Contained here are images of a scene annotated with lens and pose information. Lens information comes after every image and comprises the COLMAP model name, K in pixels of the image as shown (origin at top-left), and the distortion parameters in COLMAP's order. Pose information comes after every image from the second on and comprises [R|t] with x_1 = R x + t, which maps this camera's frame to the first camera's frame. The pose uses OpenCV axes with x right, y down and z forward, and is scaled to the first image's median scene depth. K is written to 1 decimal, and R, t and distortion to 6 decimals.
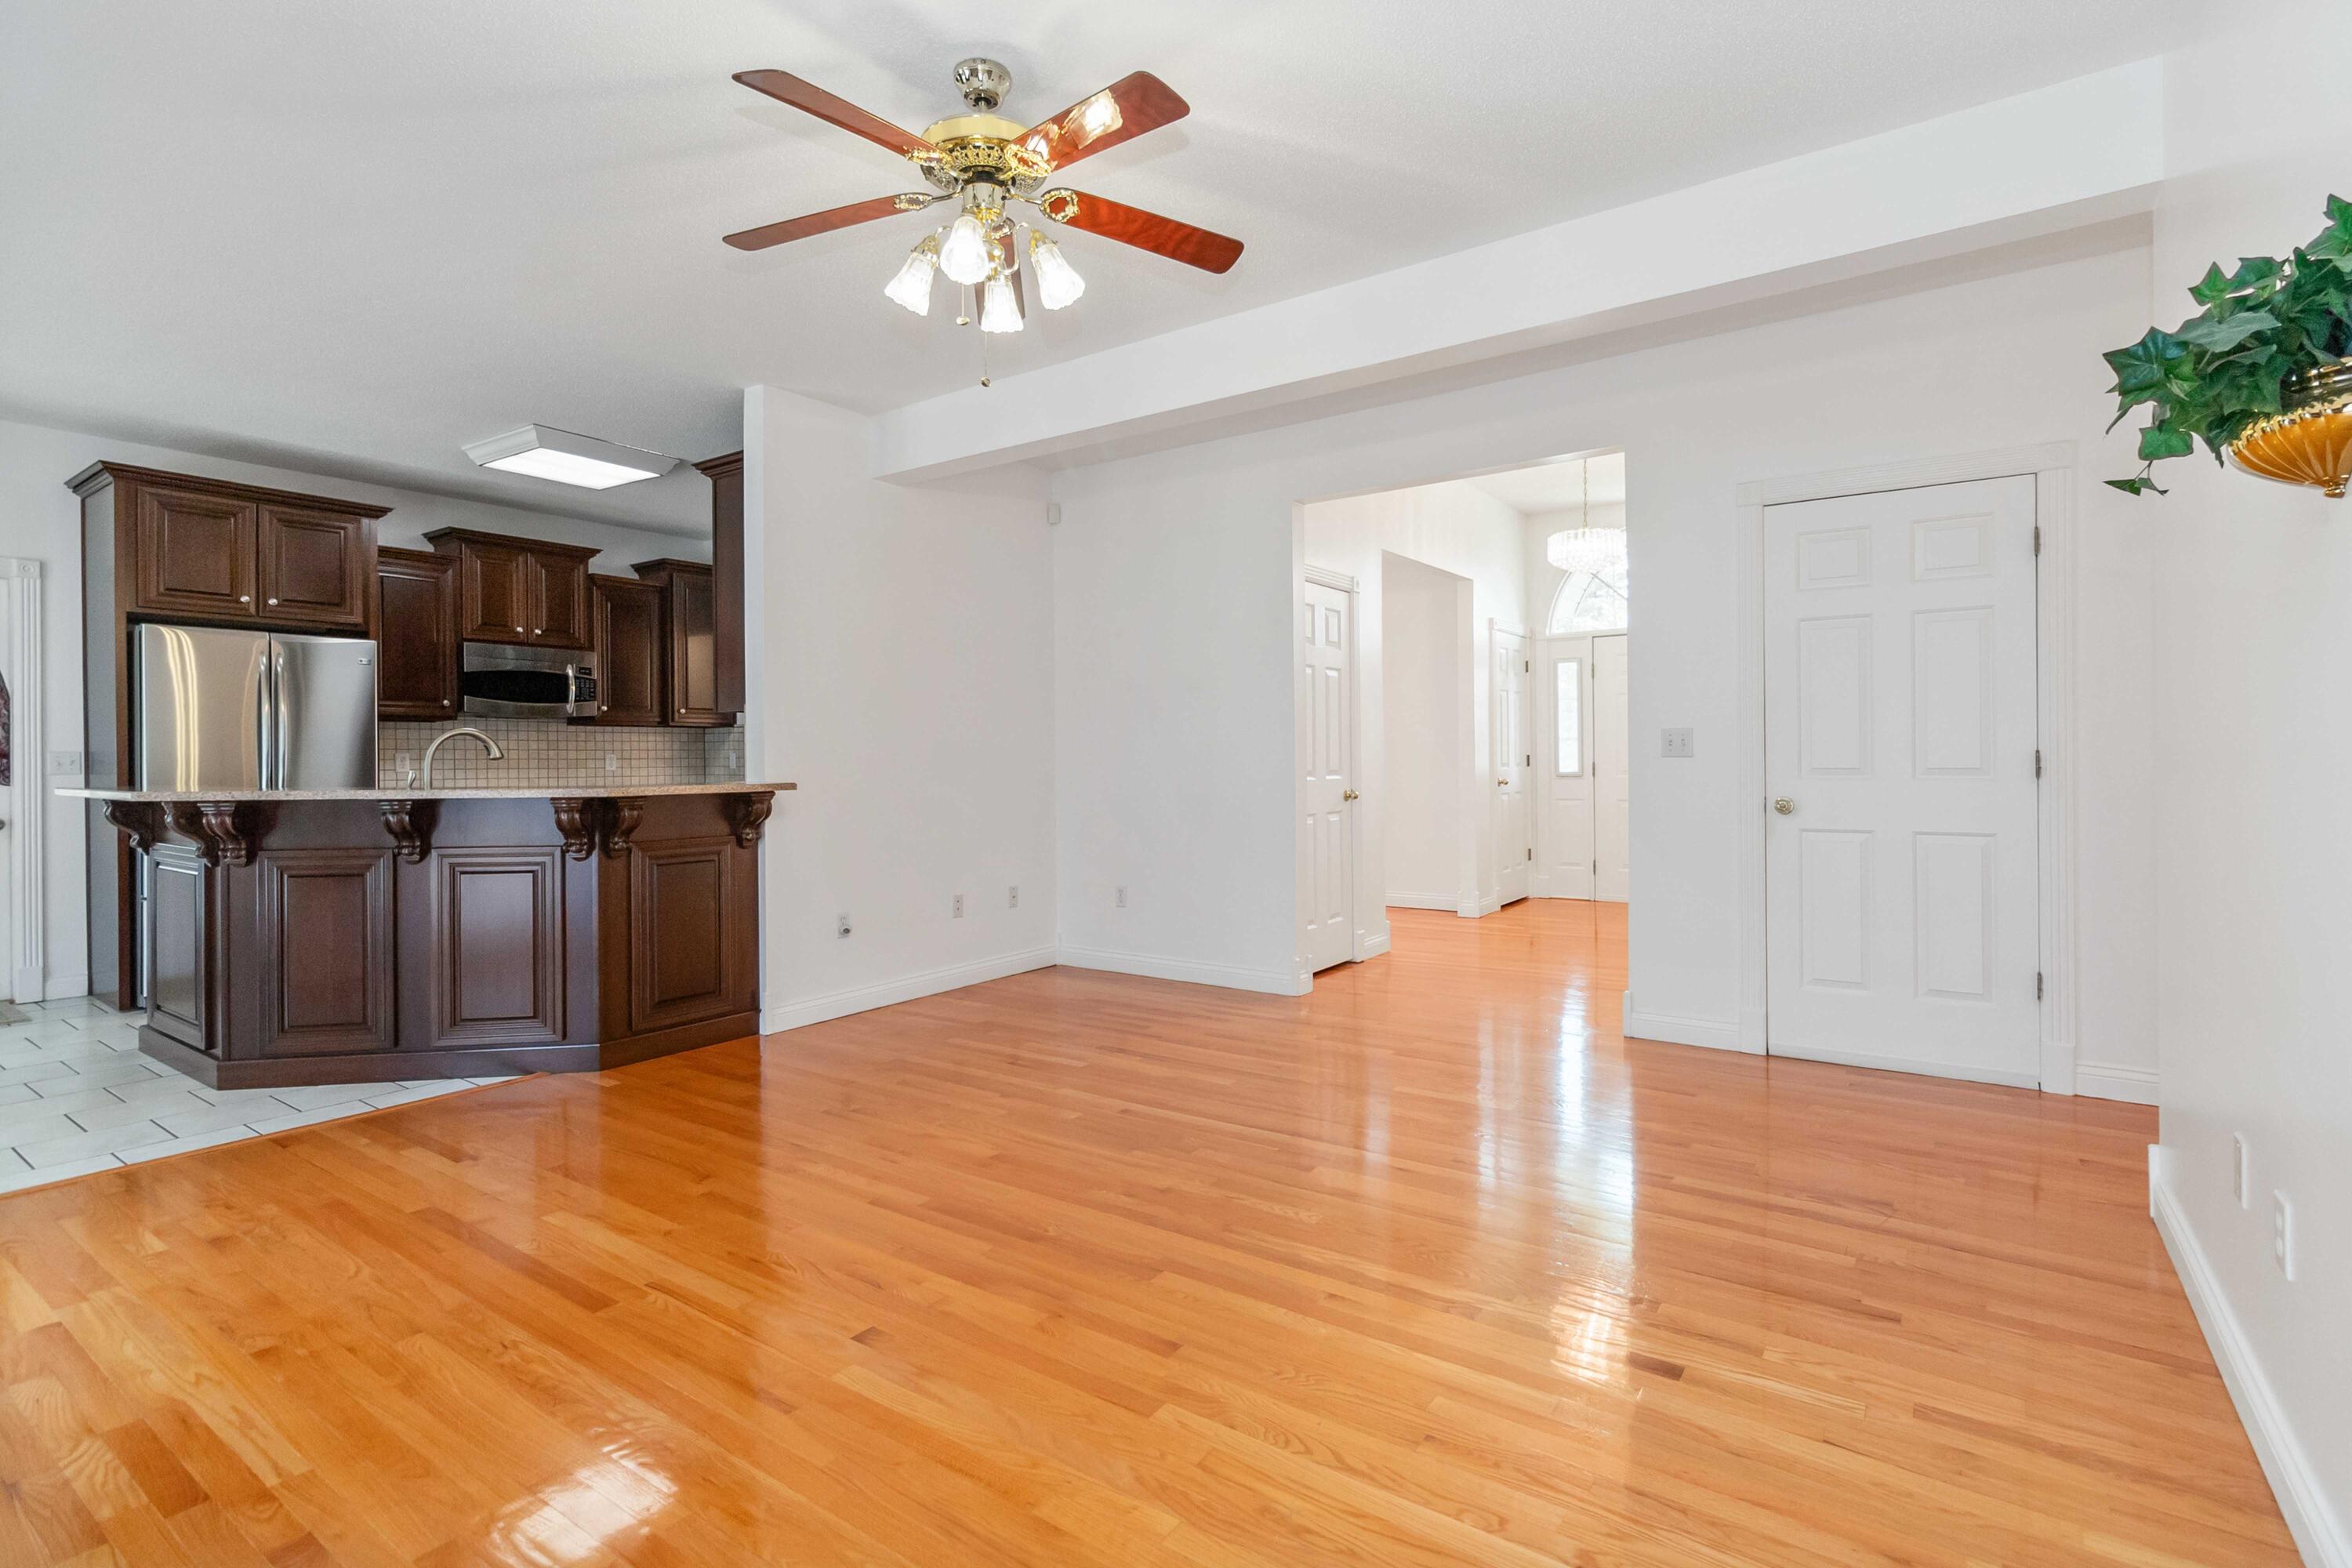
lens RADIAL K [[1113.5, 0, 1163.4], [0, 1113.5, 741.1], [0, 0, 1]] dist [0.001166, 0.000340]
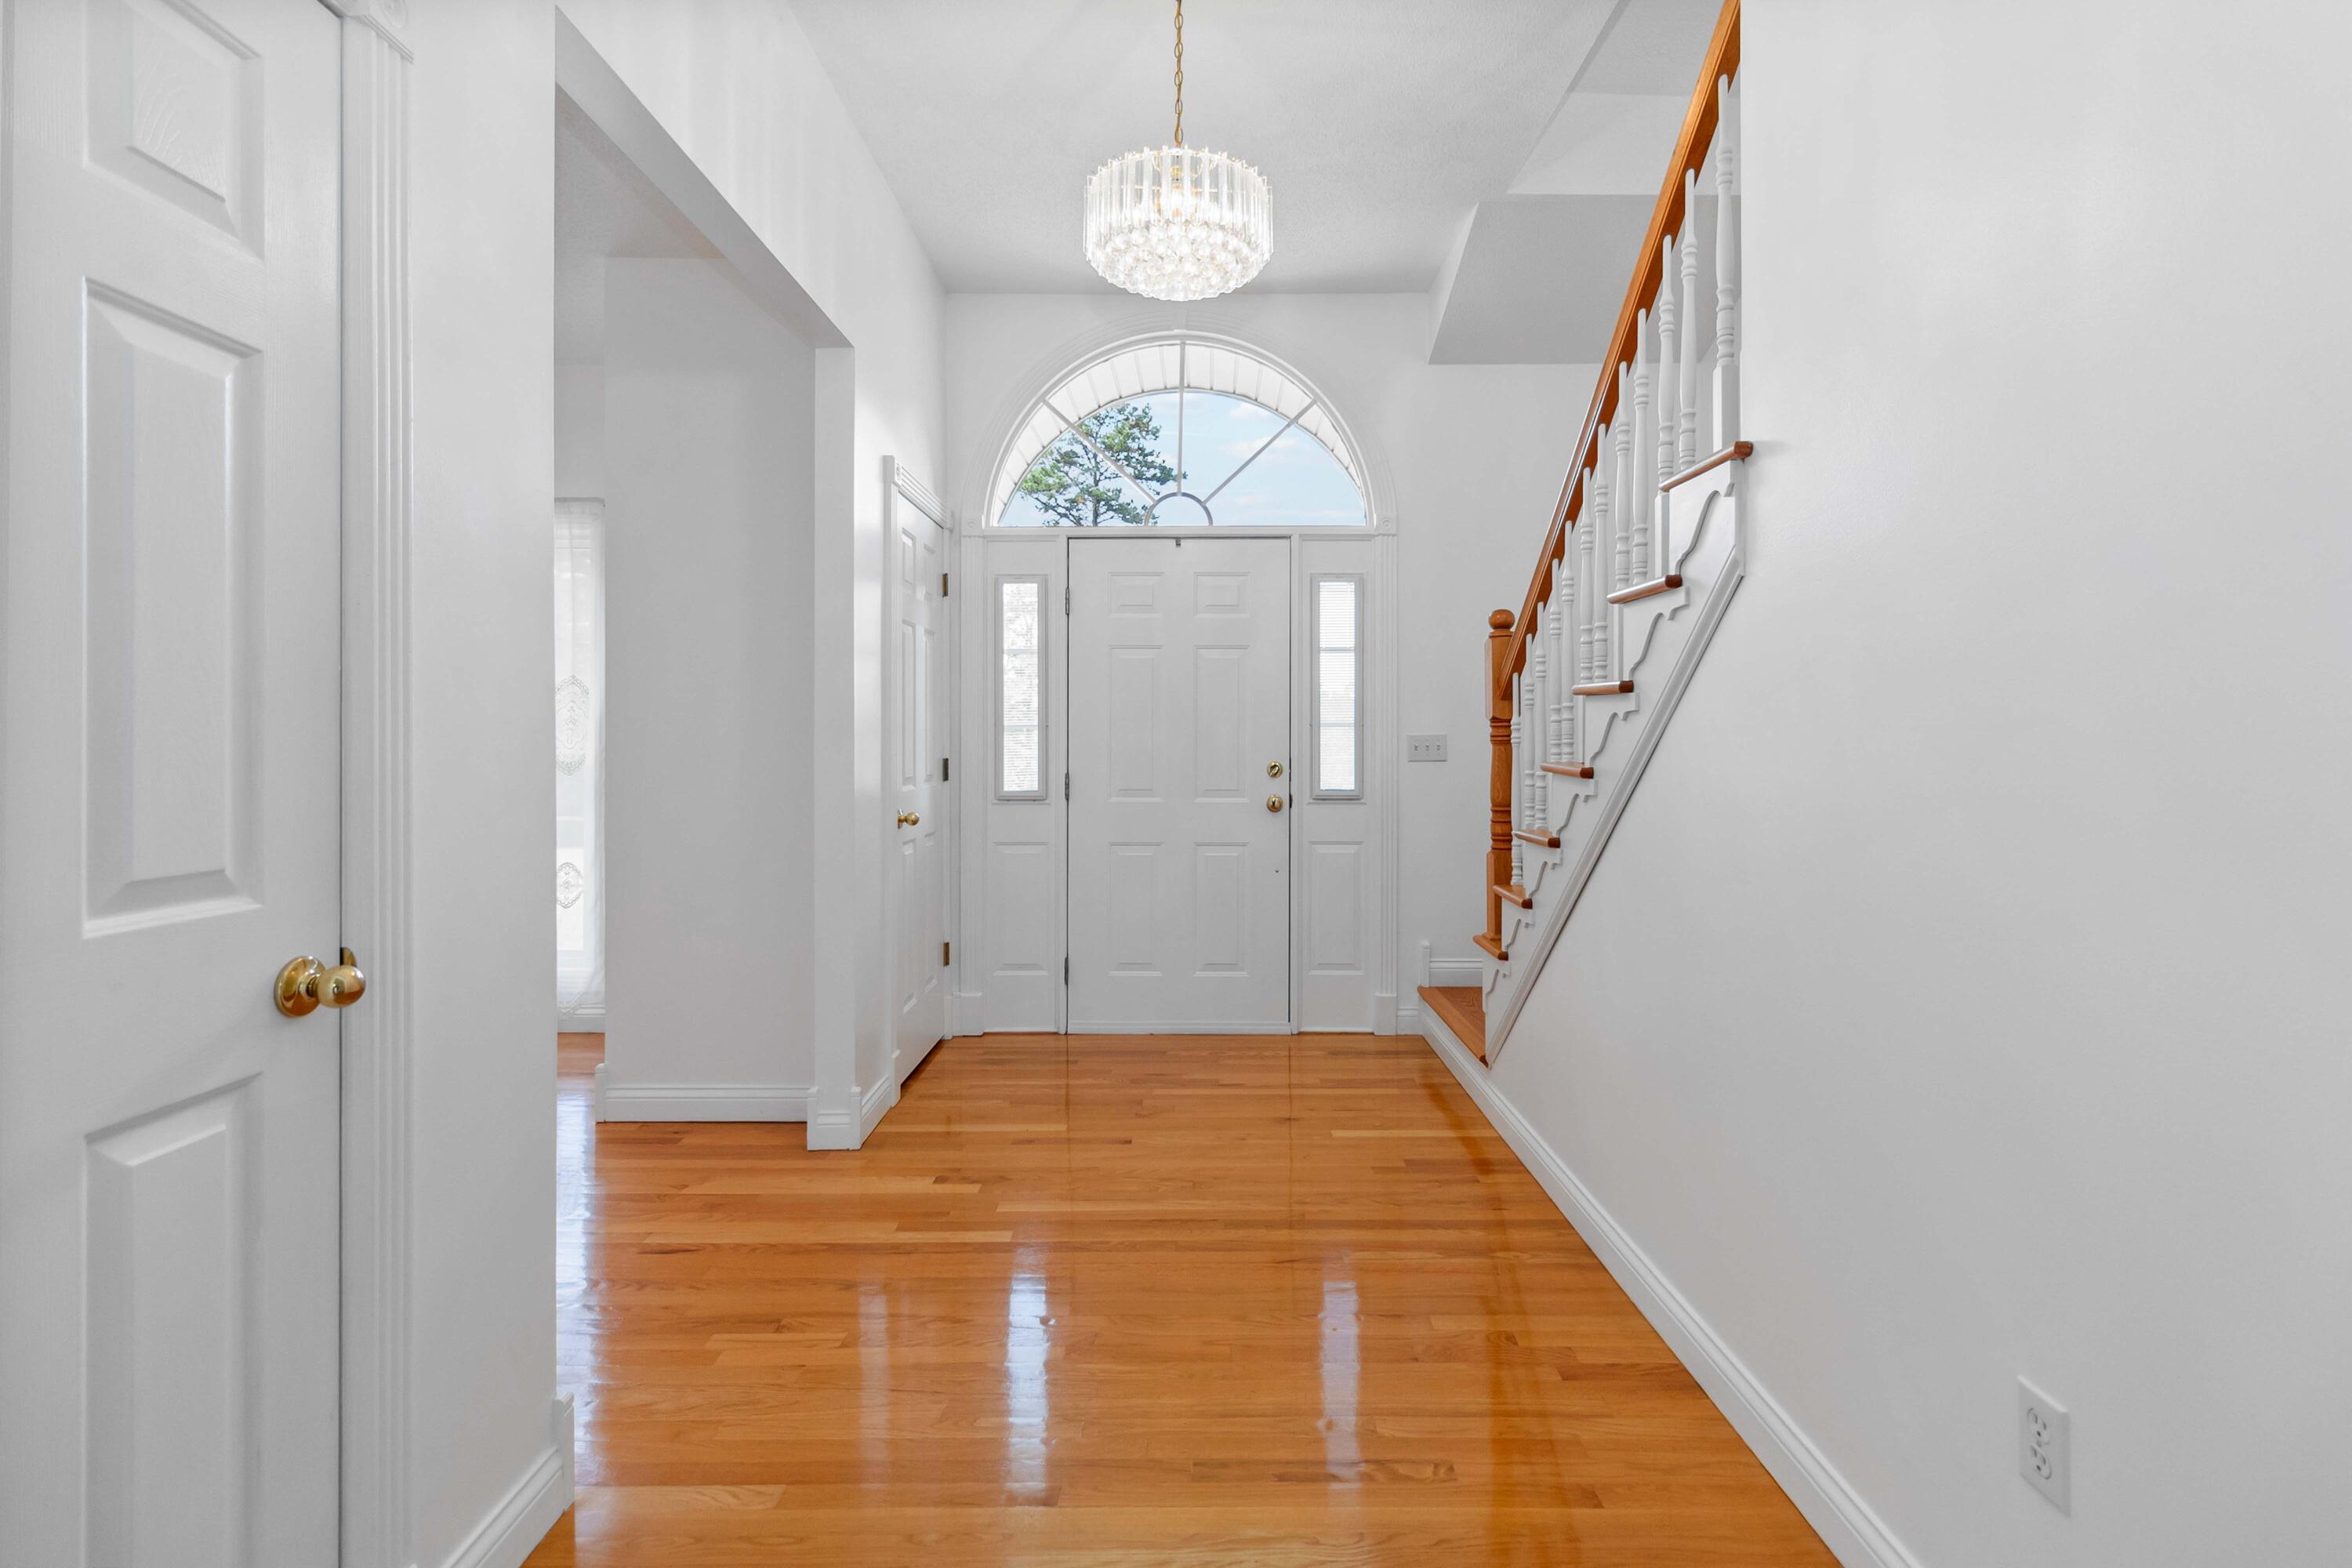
lens RADIAL K [[1113.5, 0, 1163.4], [0, 1113.5, 741.1], [0, 0, 1]] dist [0.001166, 0.000340]
pose [[0.831440, 0.005629, 0.555586, 0.130705], [-0.010114, 0.999936, 0.005004, 0.001045], [-0.555522, -0.009780, 0.831444, 0.535225]]
